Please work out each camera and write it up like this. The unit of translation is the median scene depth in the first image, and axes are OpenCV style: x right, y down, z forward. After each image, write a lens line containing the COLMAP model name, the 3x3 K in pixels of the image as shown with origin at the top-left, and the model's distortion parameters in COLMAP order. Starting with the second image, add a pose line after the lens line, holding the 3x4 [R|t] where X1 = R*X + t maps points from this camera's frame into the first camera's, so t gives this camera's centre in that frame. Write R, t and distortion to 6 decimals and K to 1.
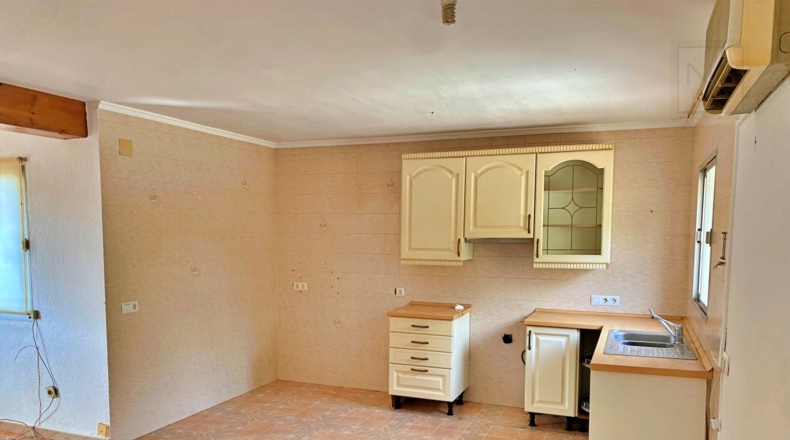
lens RADIAL K [[595.3, 0, 392.4], [0, 595.3, 282.4], [0, 0, 1]] dist [0.084613, -0.104314]
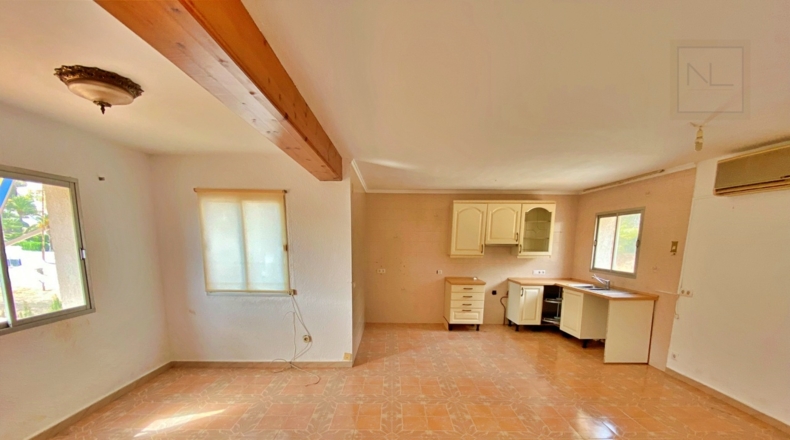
lens RADIAL K [[316.4, 0, 395.9], [0, 316.4, 293.4], [0, 0, 1]] dist [0.060829, -0.044344]
pose [[0.921386, -0.056648, 0.384498, -0.608958], [0.025512, 0.996003, 0.085603, -0.007699], [-0.387811, -0.069064, 0.919148, 0.114850]]
